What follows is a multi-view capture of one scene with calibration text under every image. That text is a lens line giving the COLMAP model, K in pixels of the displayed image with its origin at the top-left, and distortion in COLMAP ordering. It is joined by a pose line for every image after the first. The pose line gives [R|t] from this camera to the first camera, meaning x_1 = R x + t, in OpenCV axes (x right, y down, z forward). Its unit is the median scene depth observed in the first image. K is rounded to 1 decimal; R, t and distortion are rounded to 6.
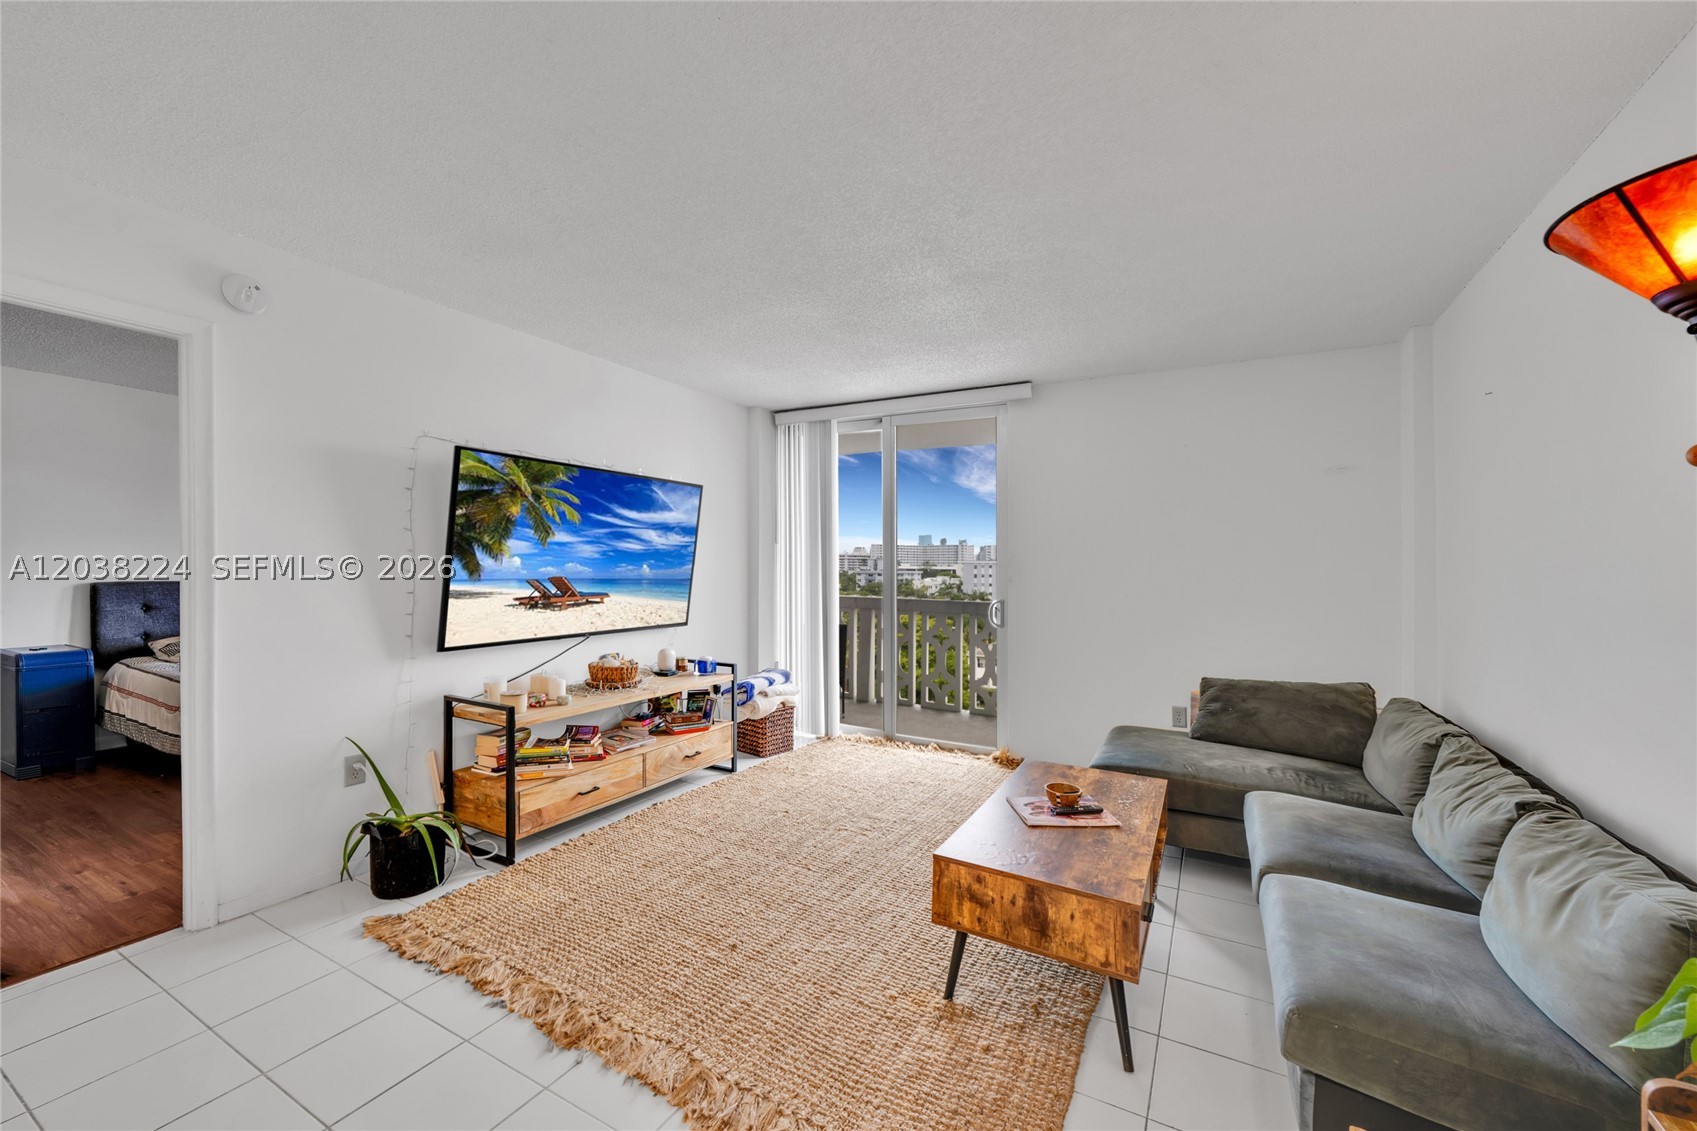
lens RADIAL K [[670.2, 0, 842.5], [0, 670.2, 565.2], [0, 0, 1]] dist [0.002431, 0.000117]
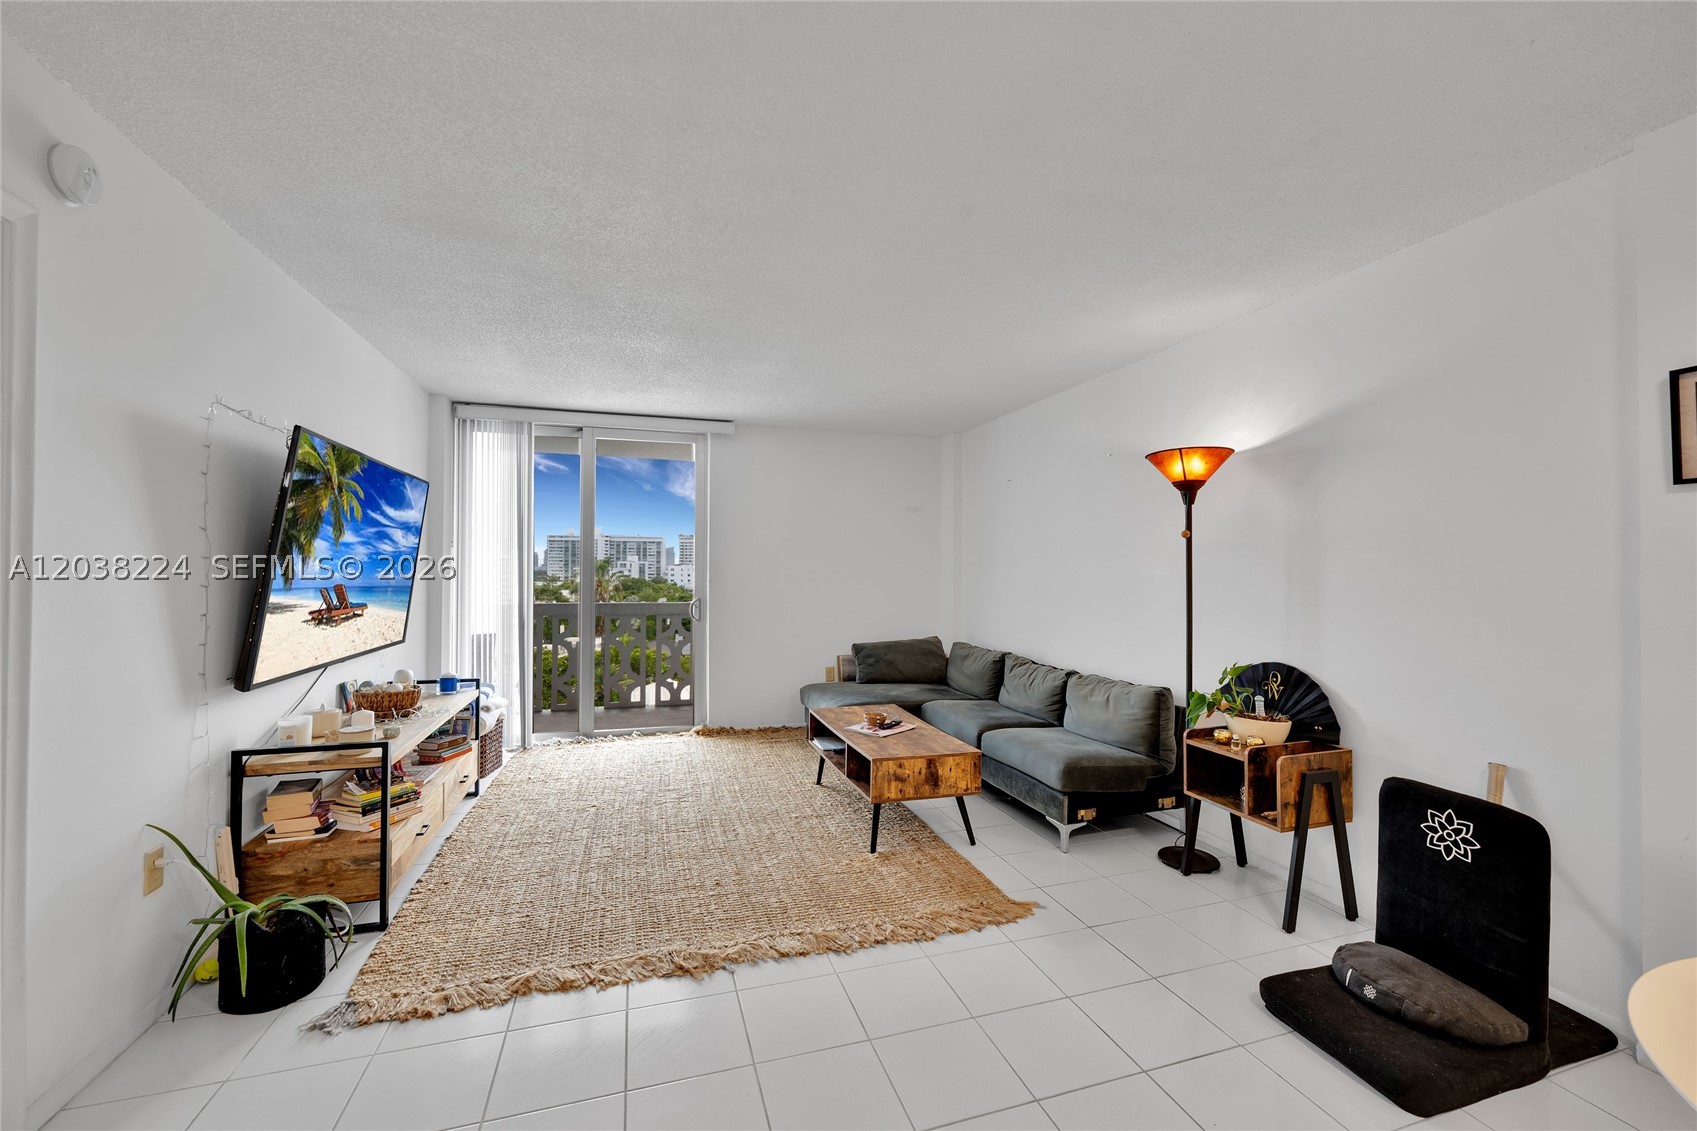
lens RADIAL K [[672.9, 0, 841.5], [0, 672.9, 563.8], [0, 0, 1]] dist [-0.002557, -0.000269]
pose [[0.685974, -0.001288, 0.727625, -0.582749], [0.004564, 0.999986, -0.002533, -0.005333], [-0.727612, 0.005058, 0.685970, -0.000938]]
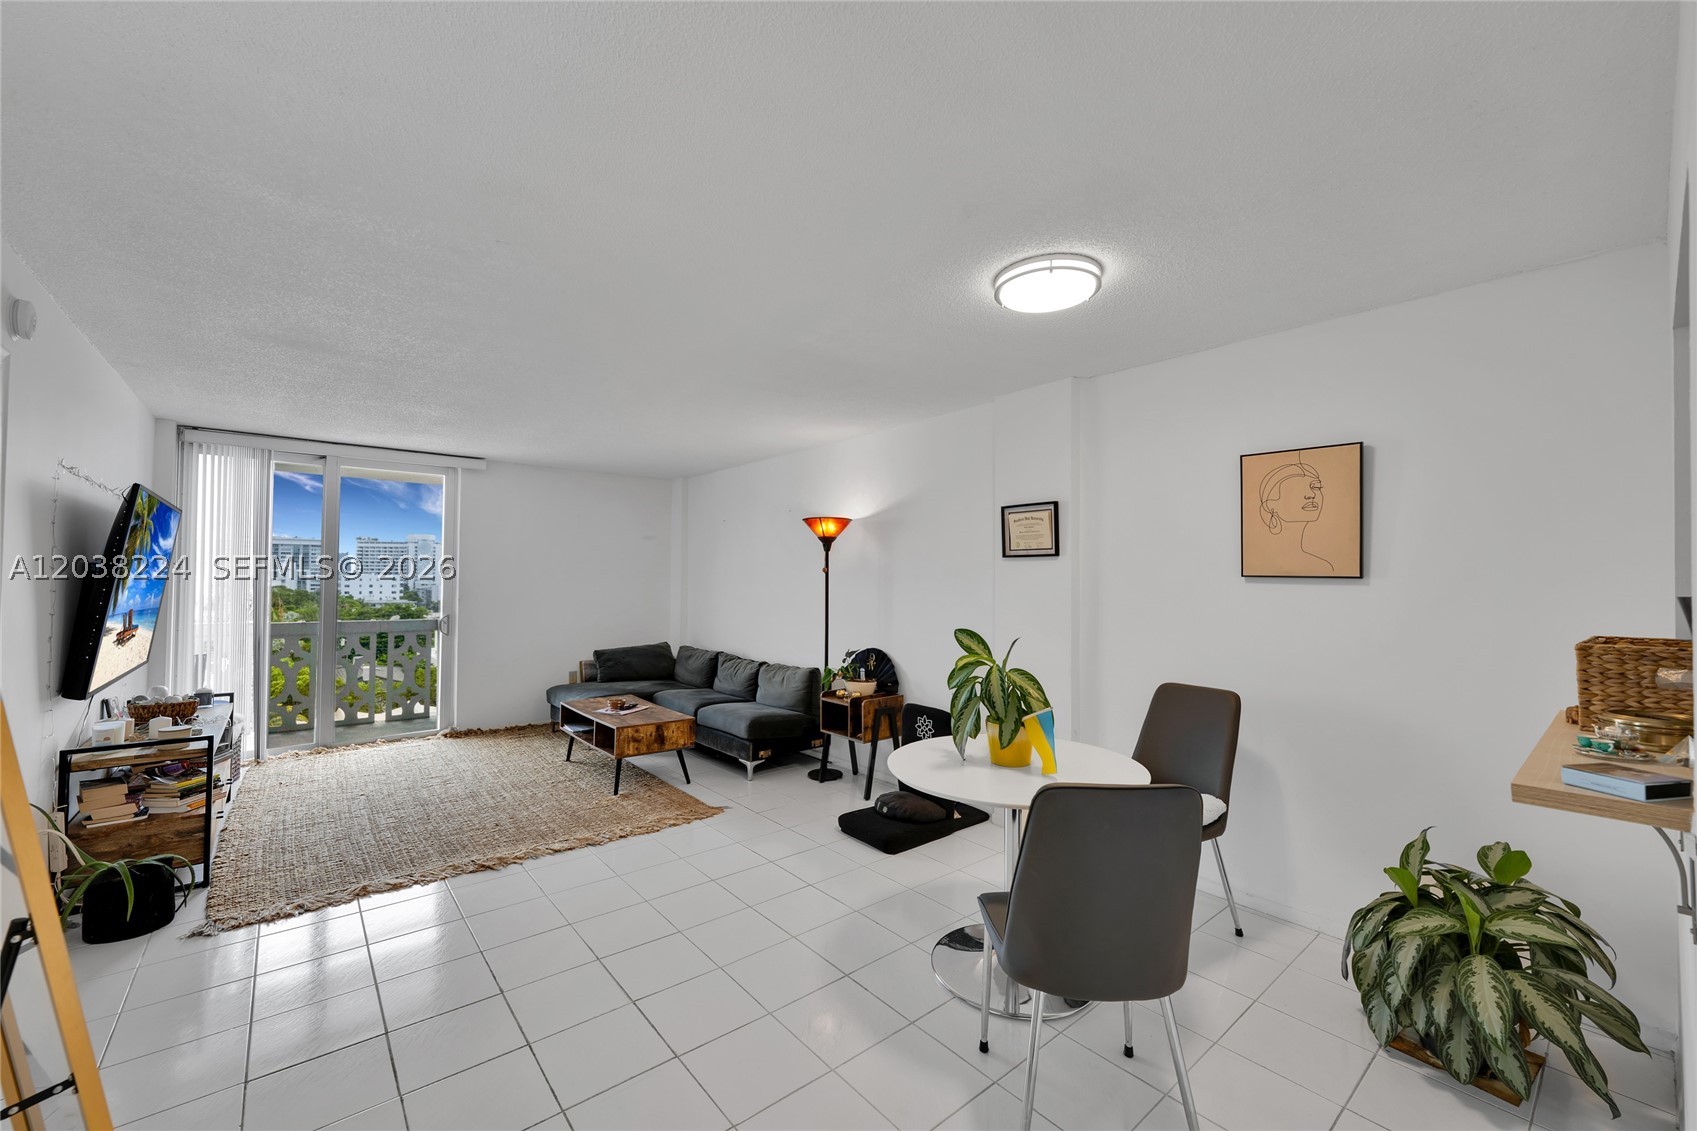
lens RADIAL K [[670.2, 0, 842.5], [0, 670.2, 565.2], [0, 0, 1]] dist [0.002431, 0.000117]
pose [[0.356921, 0.013704, 0.934034, -0.923163], [-0.000246, 0.999894, -0.014577, -0.033539], [-0.934134, 0.004973, 0.356887, -0.256603]]
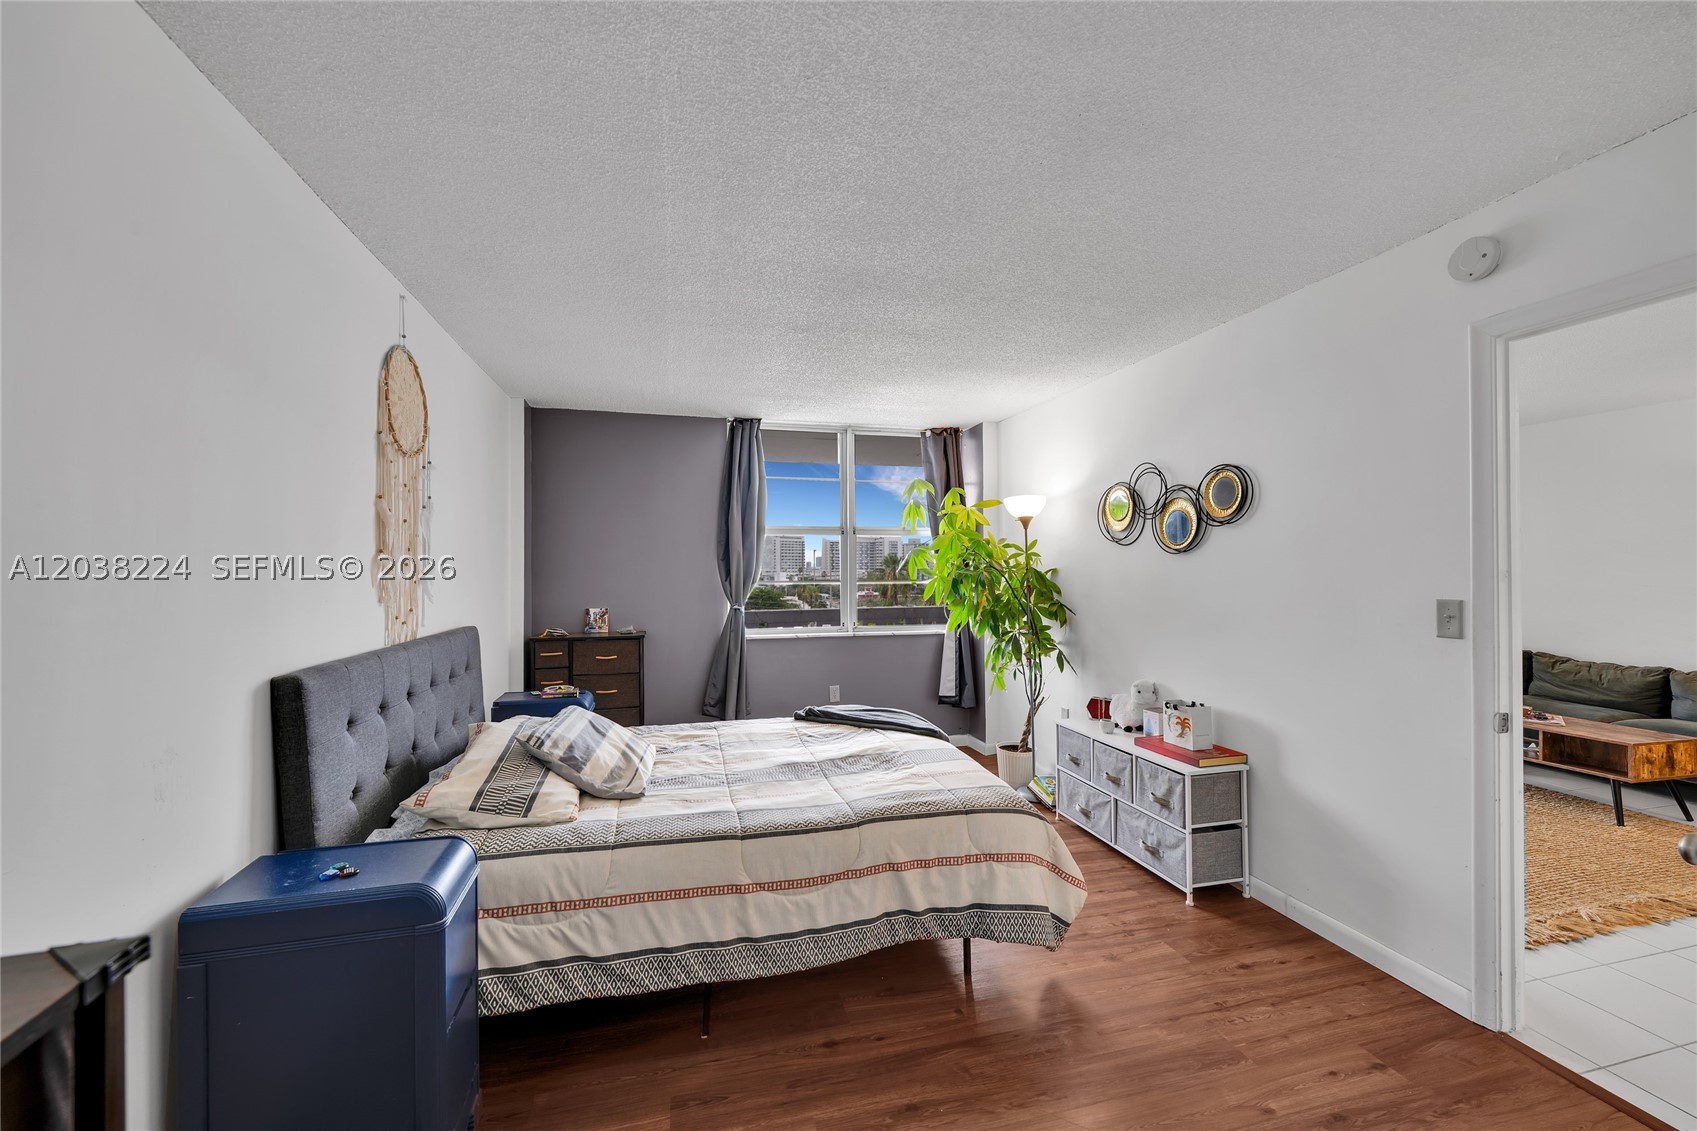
lens RADIAL K [[670.2, 0, 842.5], [0, 670.2, 565.2], [0, 0, 1]] dist [0.002431, 0.000117]
pose [[0.726275, -0.013783, 0.687267, -1.455061], [0.014909, 0.999880, 0.004297, -0.041895], [-0.687243, 0.007126, 0.726393, 0.646643]]
